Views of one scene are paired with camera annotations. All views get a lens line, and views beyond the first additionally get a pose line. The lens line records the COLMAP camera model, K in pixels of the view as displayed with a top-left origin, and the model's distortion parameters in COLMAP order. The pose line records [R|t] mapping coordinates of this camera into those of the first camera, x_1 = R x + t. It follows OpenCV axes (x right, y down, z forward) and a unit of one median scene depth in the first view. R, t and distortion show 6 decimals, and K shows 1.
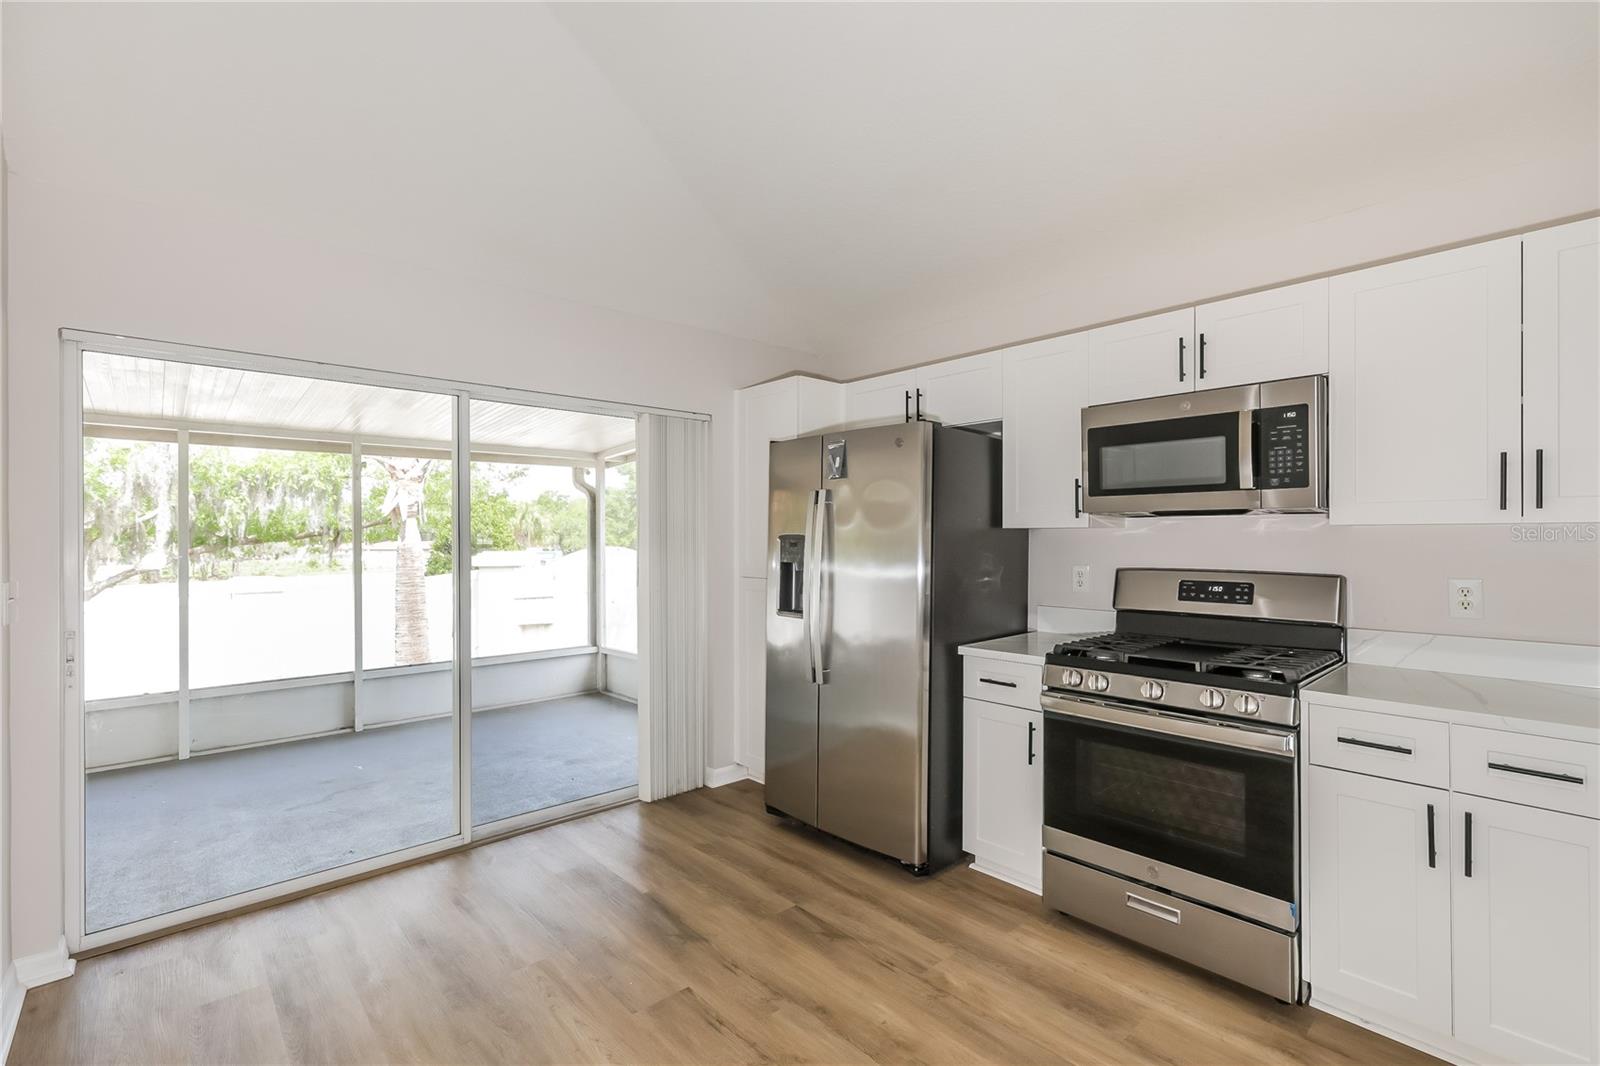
lens RADIAL K [[712.8, 0, 785.5], [0, 712.8, 535.7], [0, 0, 1]] dist [0.010479, 0.000661]
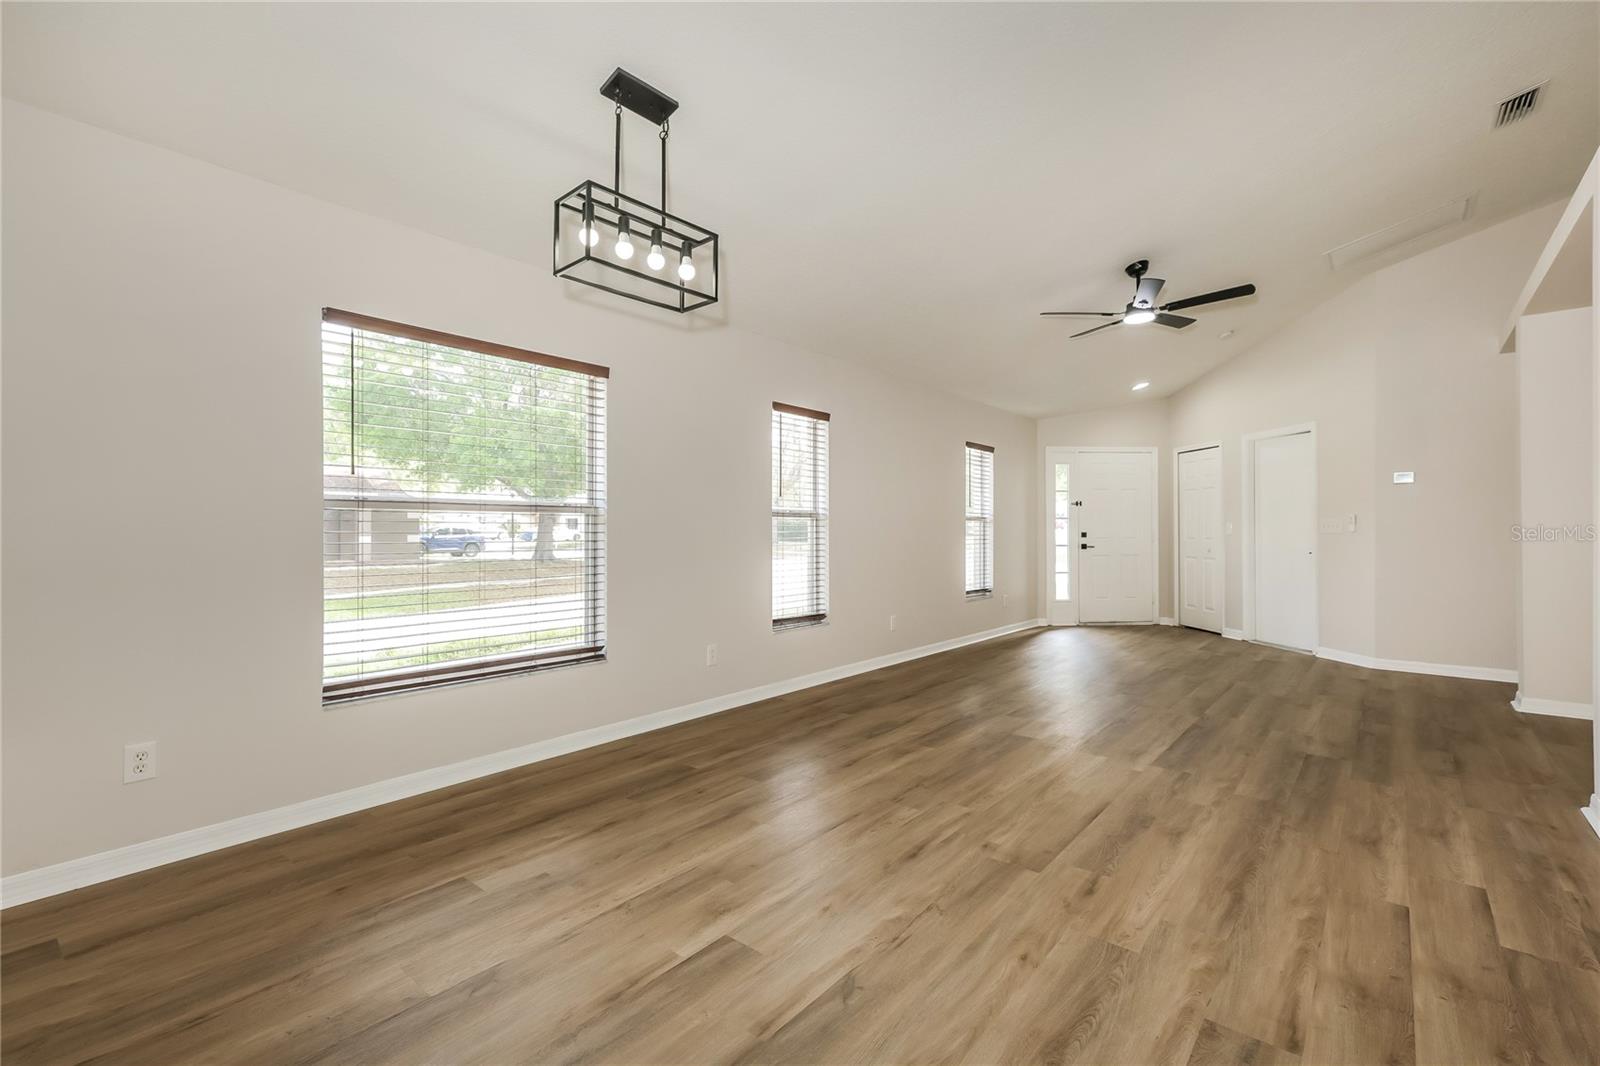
lens RADIAL K [[712.8, 0, 803.6], [0, 712.8, 533.6], [0, 0, 1]] dist [0.010479, 0.000661]
pose [[-0.160277, 0.000493, 0.987072, -2.863845], [0.000737, 1.000000, -0.000380, 0.028829], [-0.987072, 0.000666, -0.160277, 3.479795]]
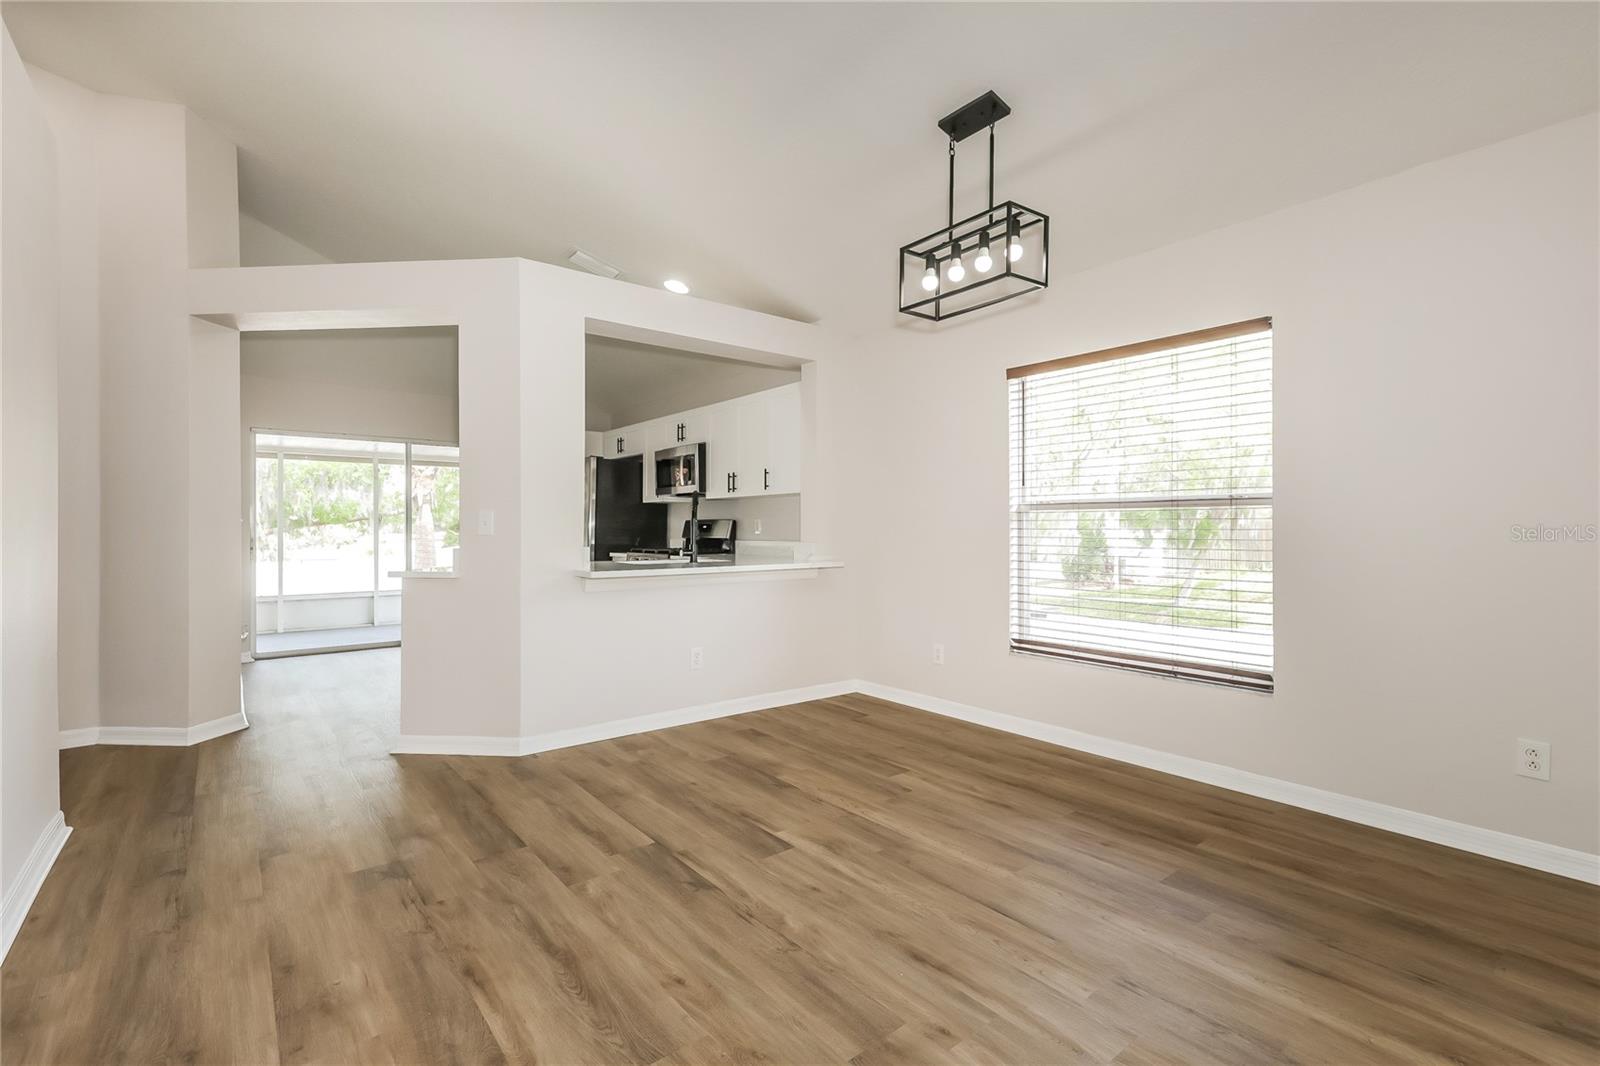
lens RADIAL K [[712.8, 0, 805.5], [0, 712.8, 529.2], [0, 0, 1]] dist [0.010479, 0.000661]
pose [[0.999176, 0.001083, -0.040578, 0.218104], [-0.001006, 0.999998, 0.001927, 0.016859], [0.040580, -0.001885, 0.999174, -0.293423]]
